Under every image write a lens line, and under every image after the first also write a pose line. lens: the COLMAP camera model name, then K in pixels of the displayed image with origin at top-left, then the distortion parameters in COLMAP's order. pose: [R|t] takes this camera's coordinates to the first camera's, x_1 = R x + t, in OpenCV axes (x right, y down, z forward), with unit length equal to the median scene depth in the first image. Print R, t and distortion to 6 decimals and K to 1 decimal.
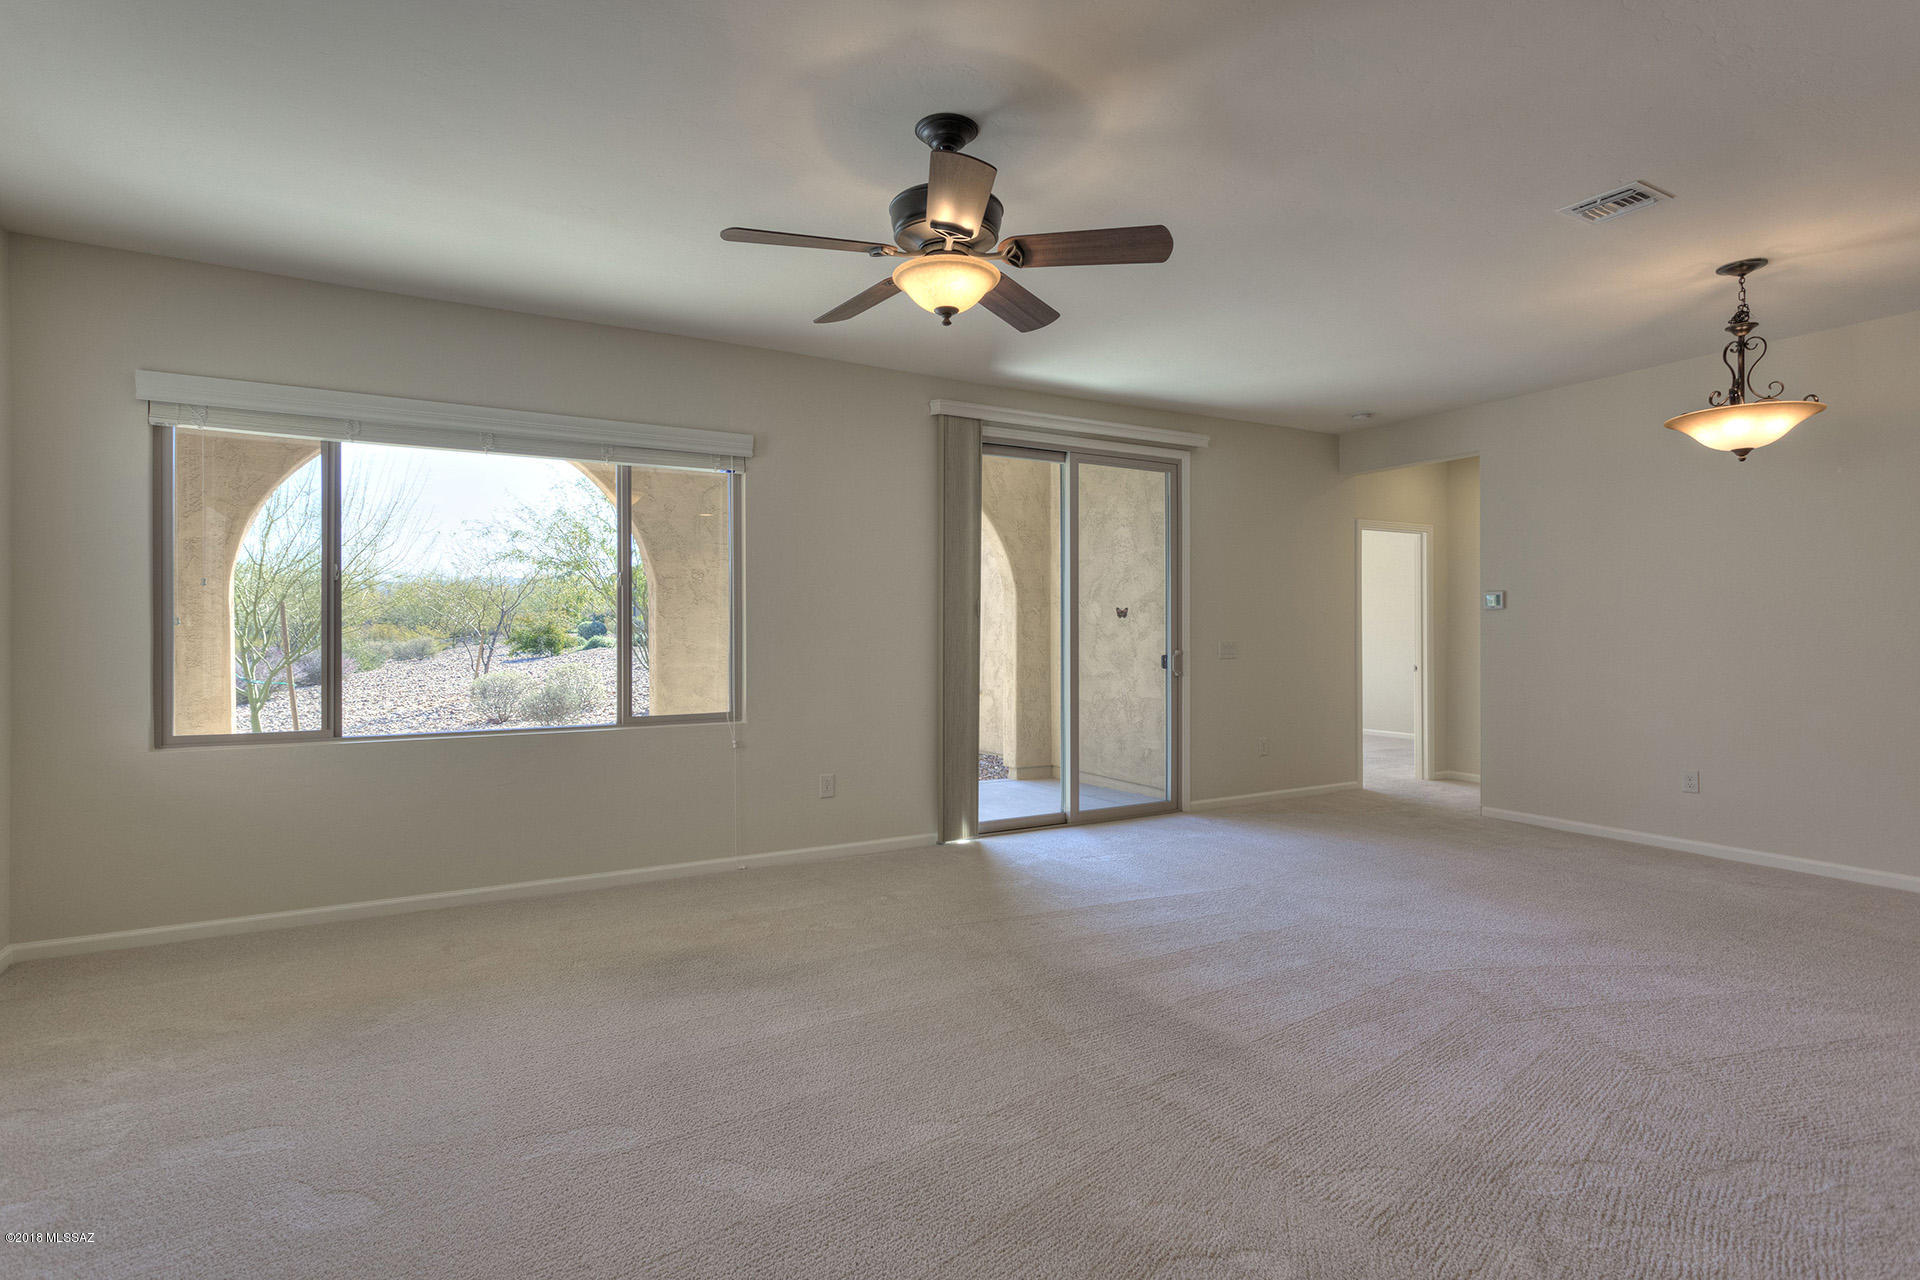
lens RADIAL K [[948.6, 0, 941.6], [0, 948.6, 633.4], [0, 0, 1]] dist [0.002867, 0.000507]
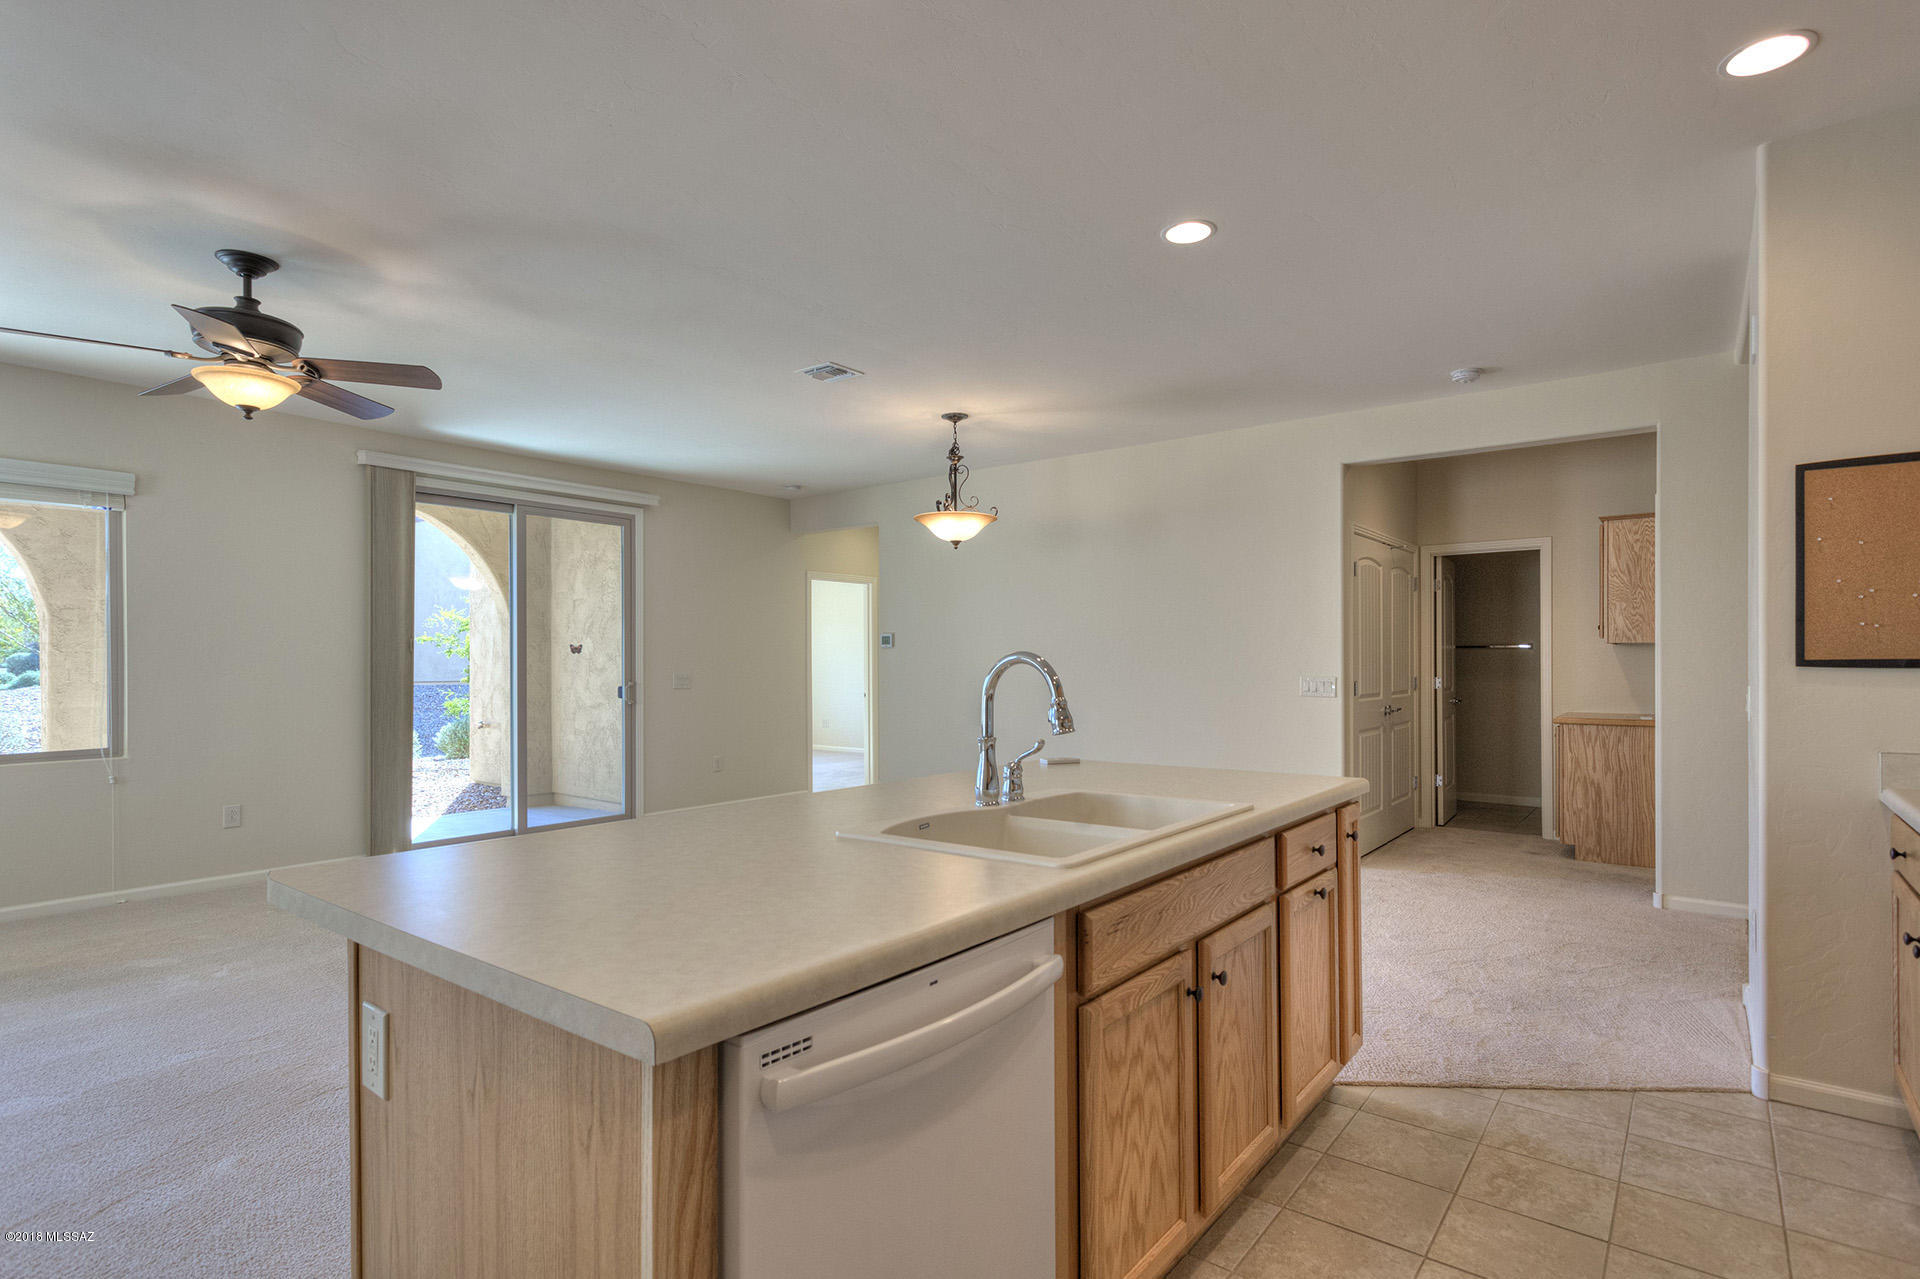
lens RADIAL K [[967.0, 0, 959.8], [0, 967.0, 663.0], [0, 0, 1]] dist [0.007715, 0.000742]
pose [[0.923080, -0.002476, 0.384600, 0.190064], [0.003314, 0.999993, -0.001517, -0.002187], [-0.384594, 0.002675, 0.923082, -0.263822]]
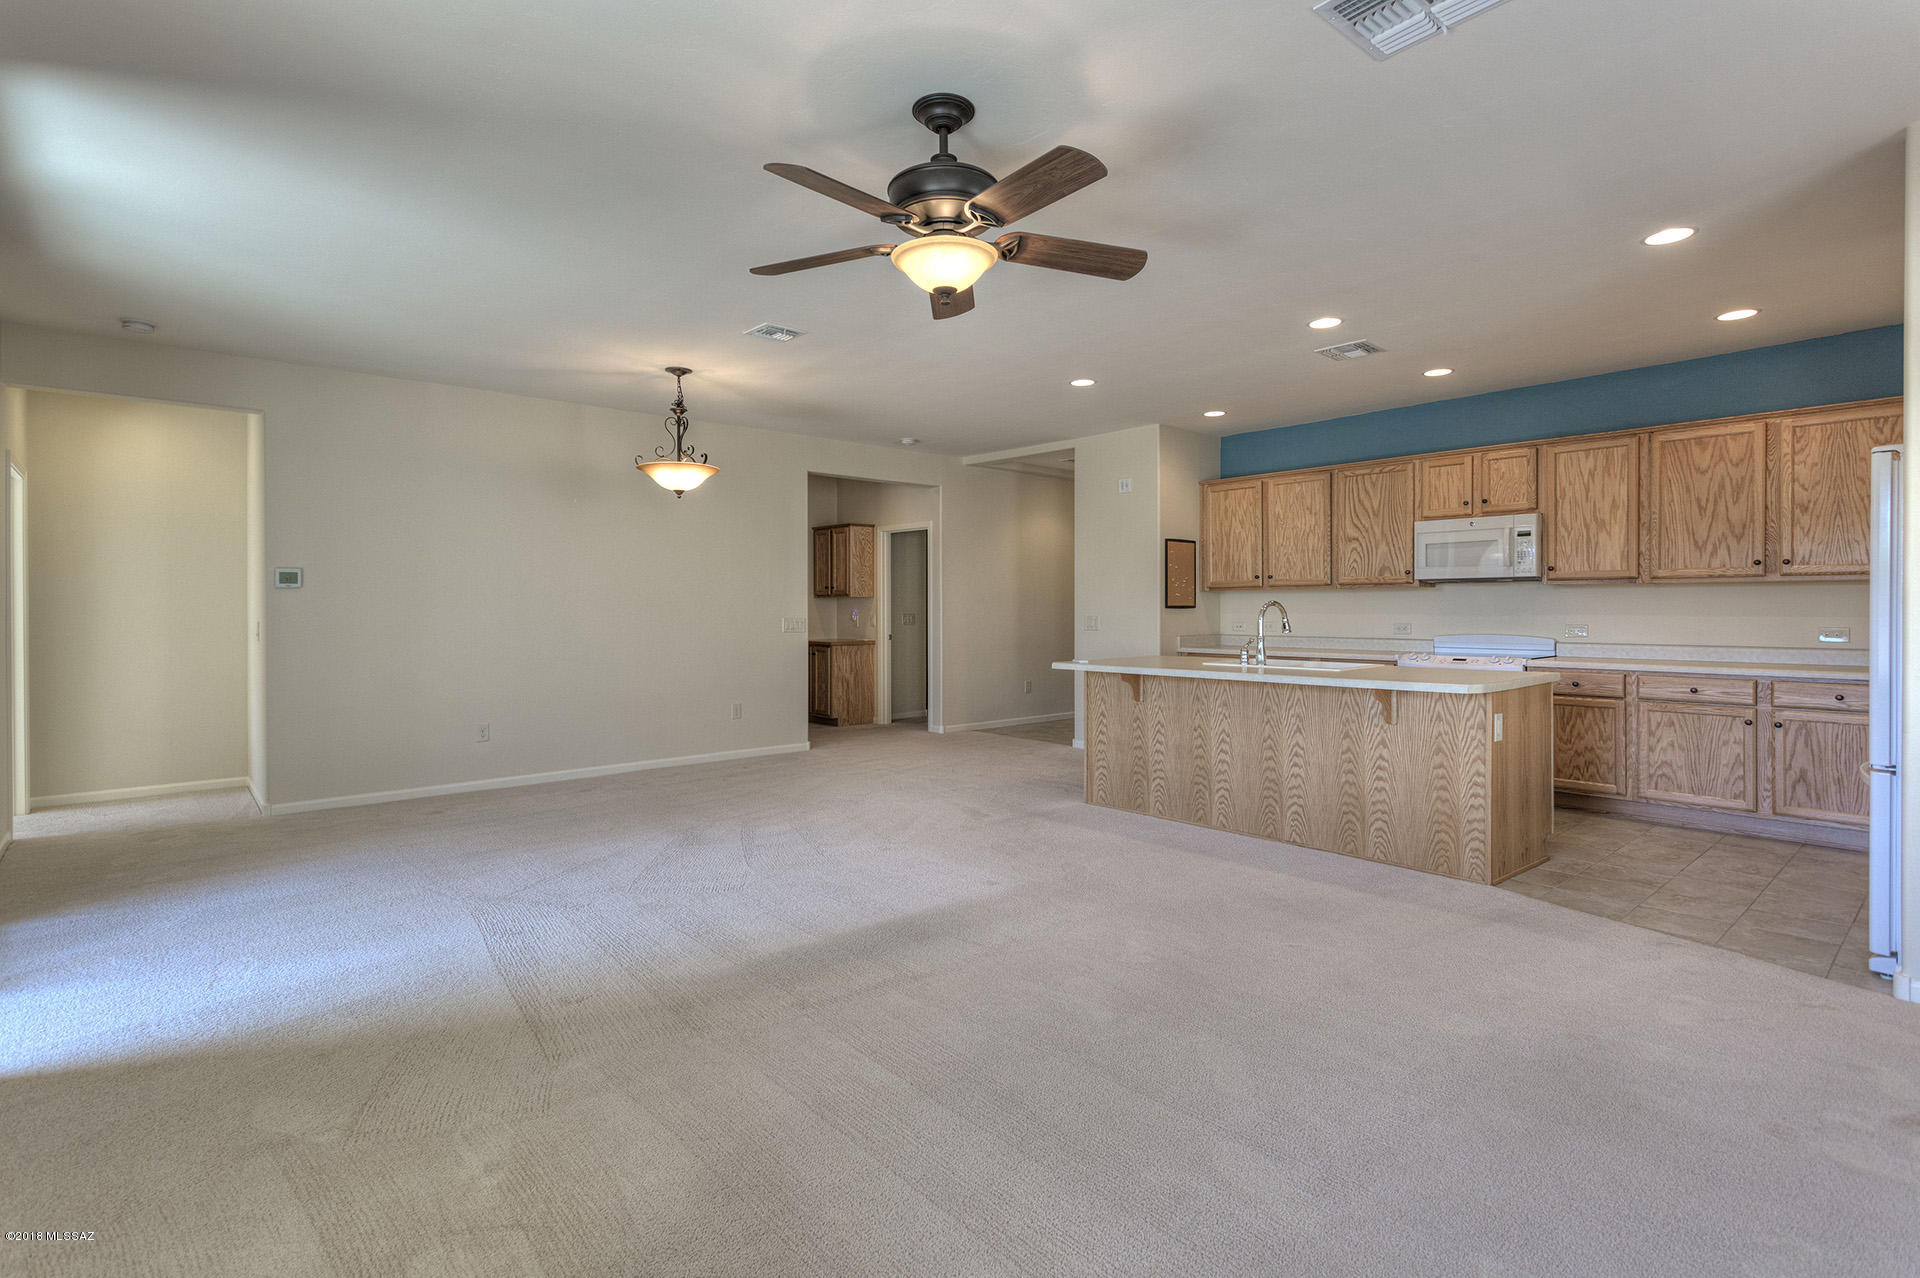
lens RADIAL K [[917.8, 0, 965.2], [0, 917.8, 608.4], [0, 0, 1]] dist [0.016117, 0.000563]
pose [[-0.213147, 0.001042, 0.977020, -0.487346], [0.004855, 0.999988, -0.000008, -0.001506], [-0.977008, 0.004741, -0.213150, 0.607780]]
